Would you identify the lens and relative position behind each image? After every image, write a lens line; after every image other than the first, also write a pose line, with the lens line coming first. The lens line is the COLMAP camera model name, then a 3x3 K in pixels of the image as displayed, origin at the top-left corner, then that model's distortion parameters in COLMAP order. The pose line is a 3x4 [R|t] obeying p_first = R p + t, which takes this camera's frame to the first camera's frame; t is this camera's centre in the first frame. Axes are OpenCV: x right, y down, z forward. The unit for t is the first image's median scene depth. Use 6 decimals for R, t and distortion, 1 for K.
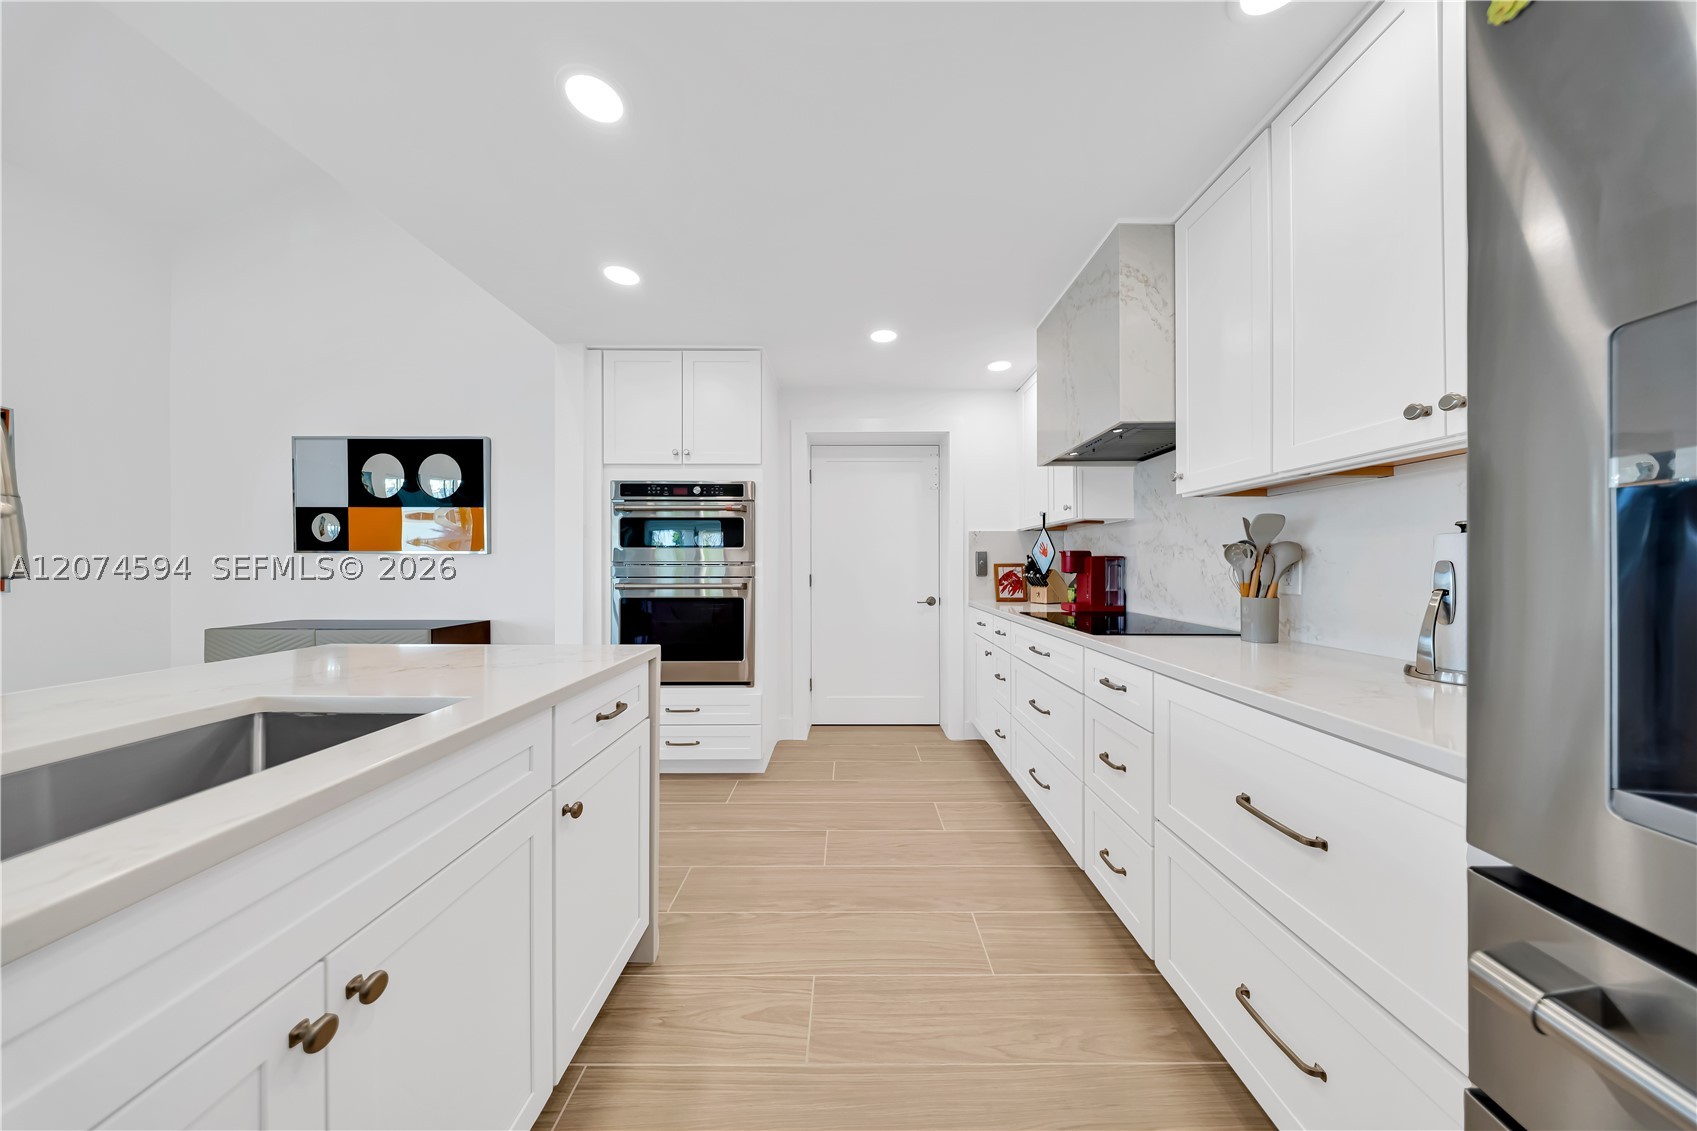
lens RADIAL K [[502.0, 0, 846.7], [0, 502.0, 568.0], [0, 0, 1]] dist [0.000386, 0.000020]
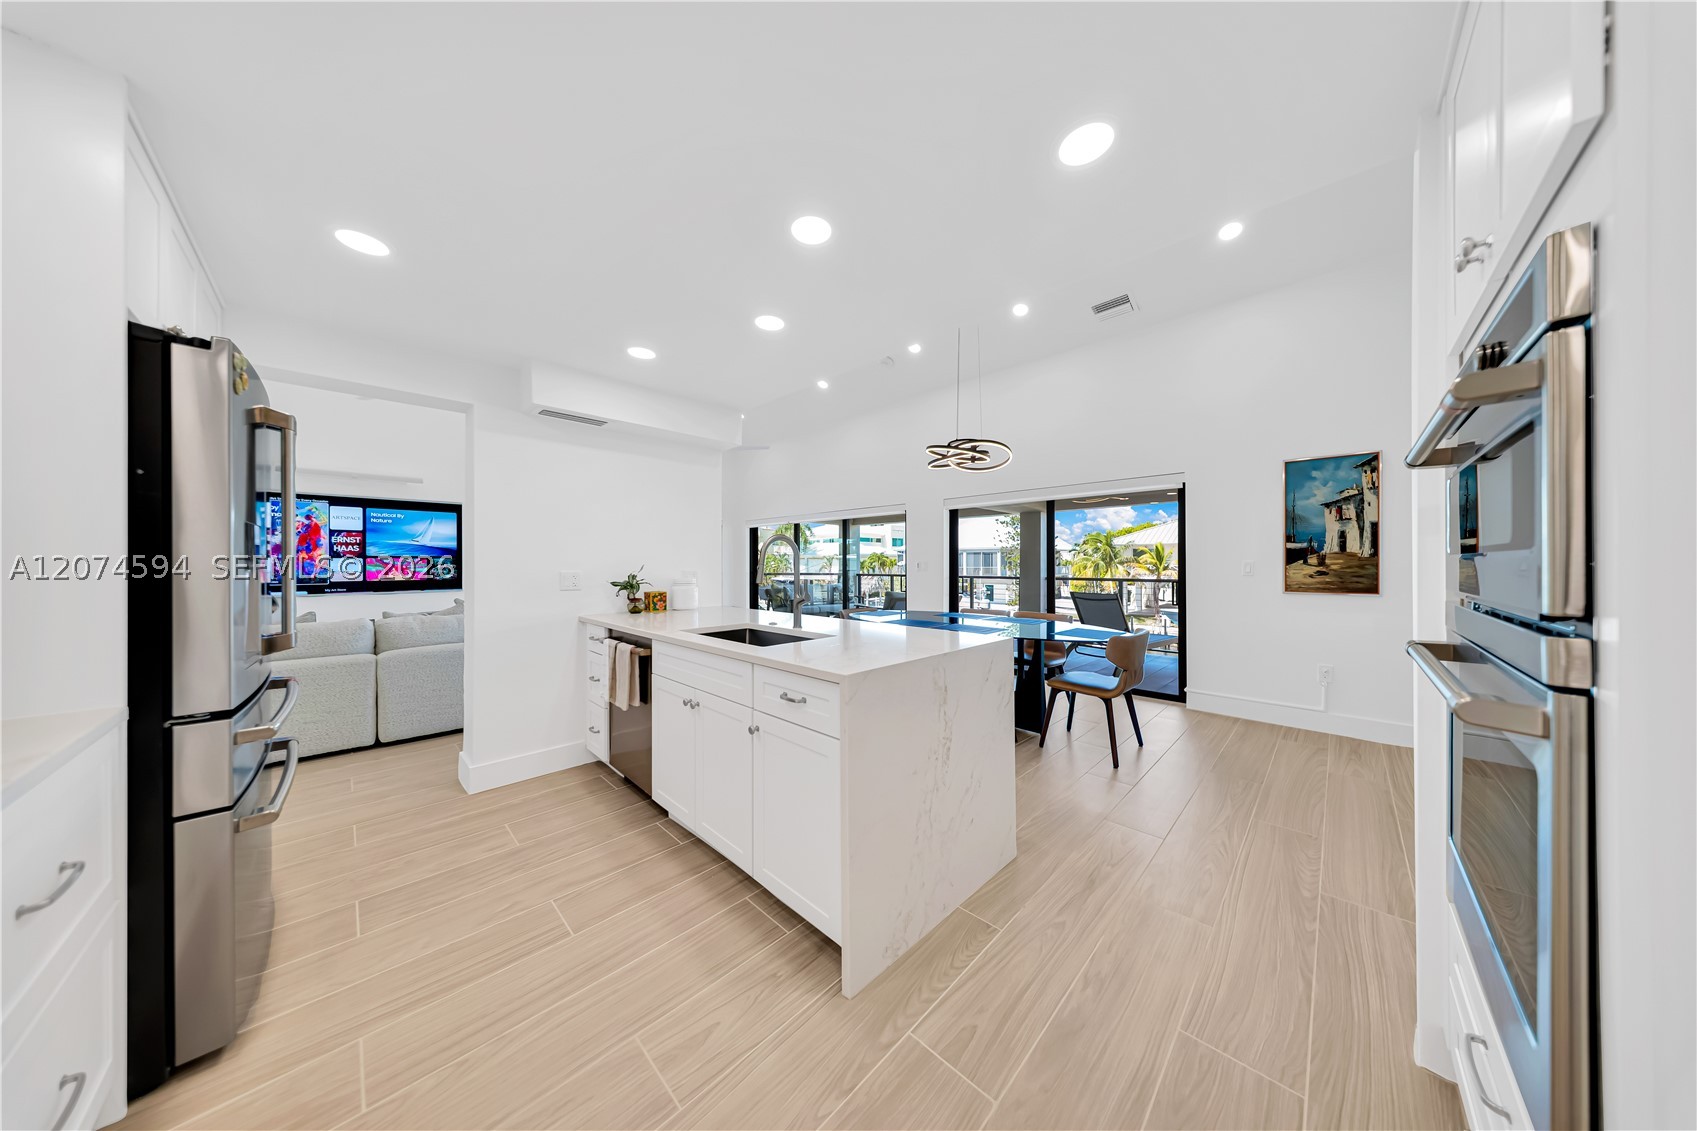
lens RADIAL K [[502.0, 0, 833.7], [0, 502.0, 554.1], [0, 0, 1]] dist [0.000386, 0.000020]
pose [[-0.708046, 0.006402, -0.706137, 0.377283], [0.005758, 0.999978, 0.003293, -0.085284], [0.706143, -0.001735, -0.708067, 2.034698]]
